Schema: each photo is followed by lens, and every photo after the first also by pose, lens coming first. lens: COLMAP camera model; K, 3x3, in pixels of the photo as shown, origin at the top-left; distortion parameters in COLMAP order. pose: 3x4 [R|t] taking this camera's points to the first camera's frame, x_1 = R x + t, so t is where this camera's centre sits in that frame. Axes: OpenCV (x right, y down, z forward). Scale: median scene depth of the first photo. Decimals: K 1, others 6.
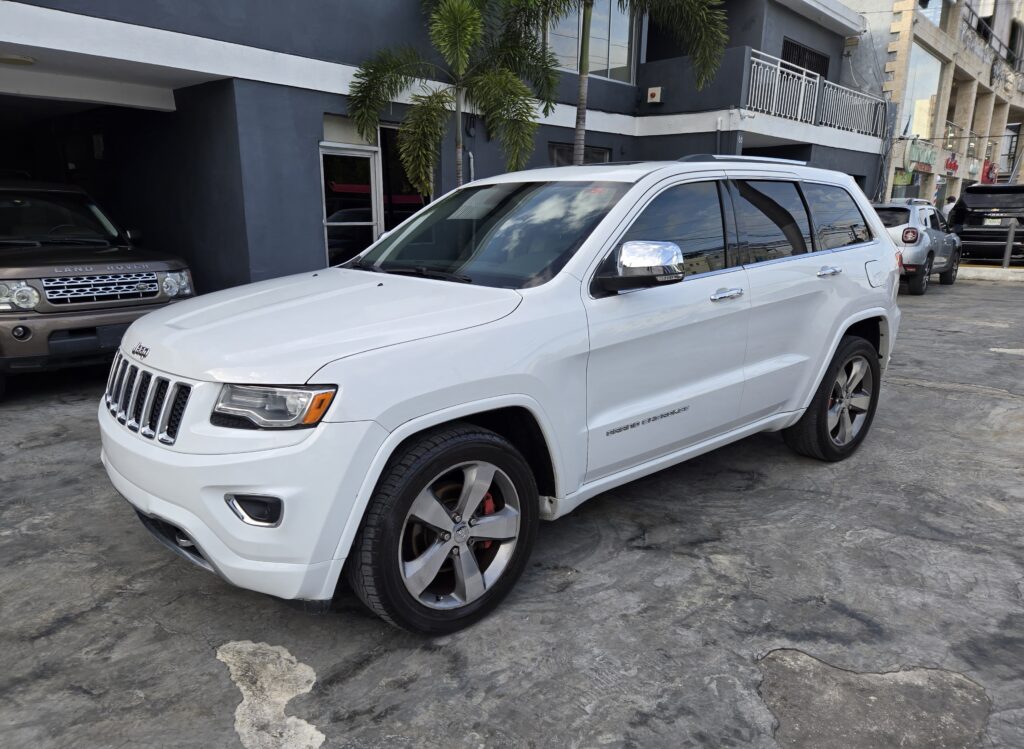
lens RADIAL K [[723.3, 0, 512.0], [0, 723.3, 374.5], [0, 0, 1]] dist [0.036205, -0.002439]
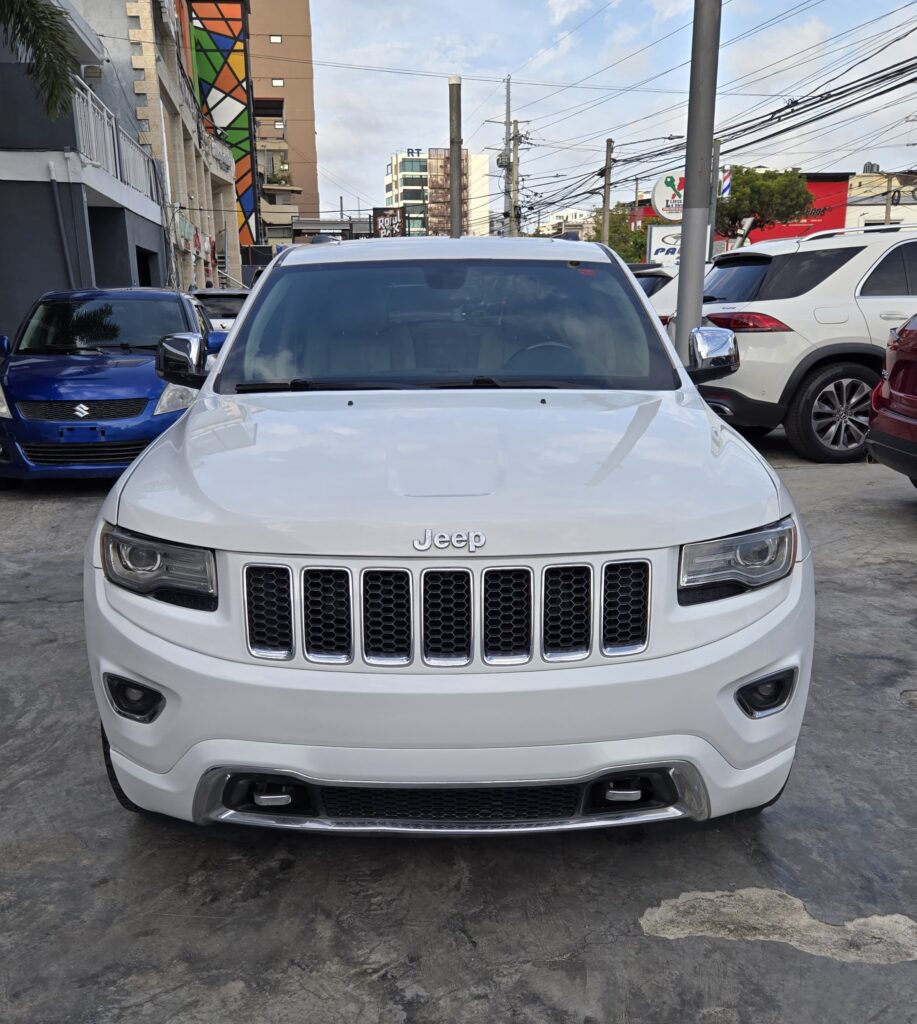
lens RADIAL K [[992.2, 0, 458.3], [0, 992.2, 540.7], [0, 0, 1]] dist [0.056591, -0.012829]
pose [[0.653070, -0.188086, 0.733569, -0.867315], [0.175417, 0.979893, 0.095076, -0.085749], [-0.736701, 0.066590, 0.672932, 0.351412]]
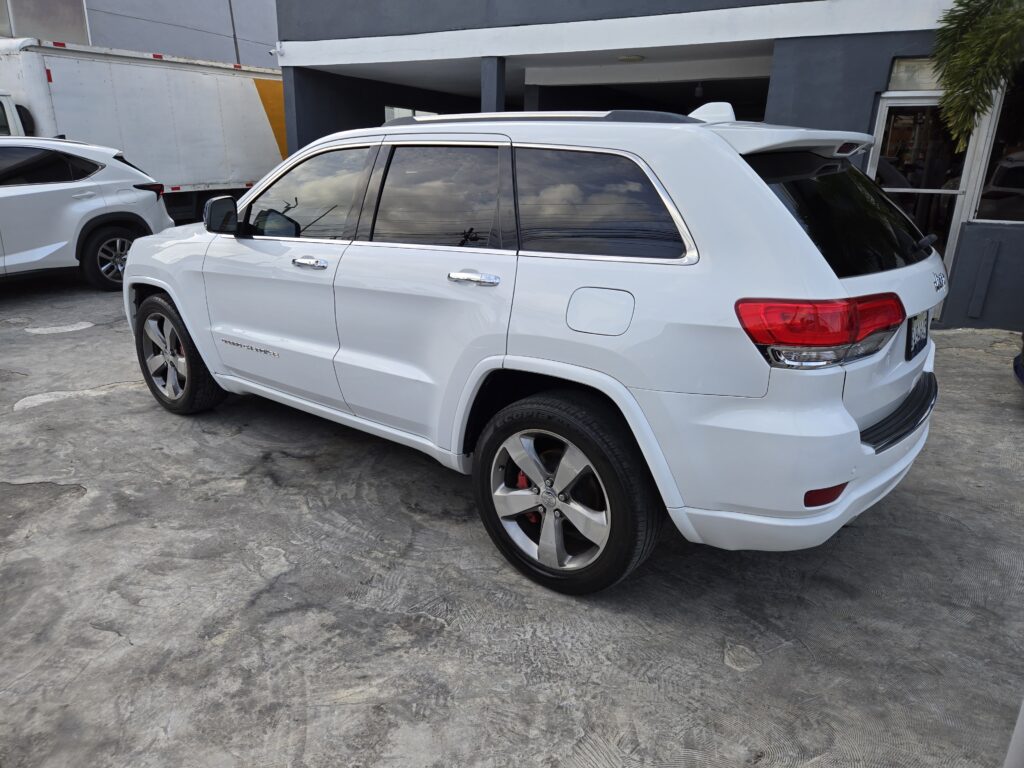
lens RADIAL K [[740.7, 0, 512.0], [0, 740.7, 384.0], [0, 0, 1]] dist [0.110290, -0.127063]
pose [[0.159203, 0.276334, -0.947784, 1.336773], [-0.246615, 0.940724, 0.232851, -0.246164], [0.955947, 0.196667, 0.217914, 1.075101]]
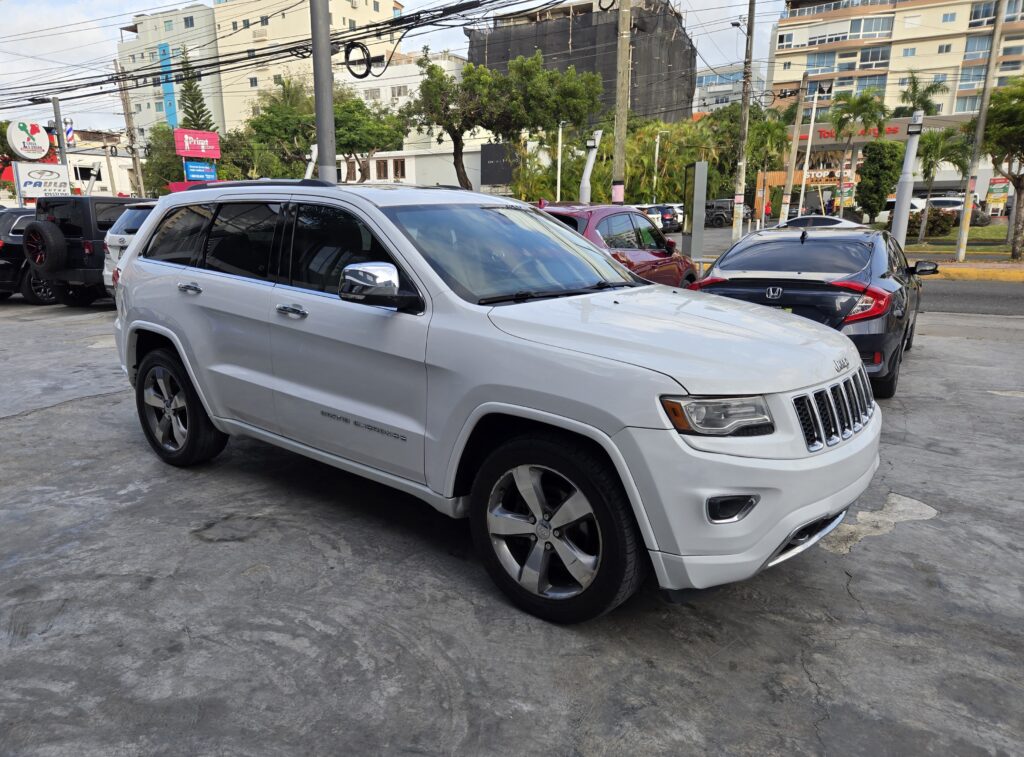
lens RADIAL K [[721.3, 0, 454.9], [0, 721.3, 377.5], [0, 0, 1]] dist [0.032783, -0.001047]
pose [[-0.111865, -0.216406, 0.969874, -1.182956], [0.219806, 0.946435, 0.236529, -0.314089], [-0.969109, 0.239644, -0.058305, 1.279907]]
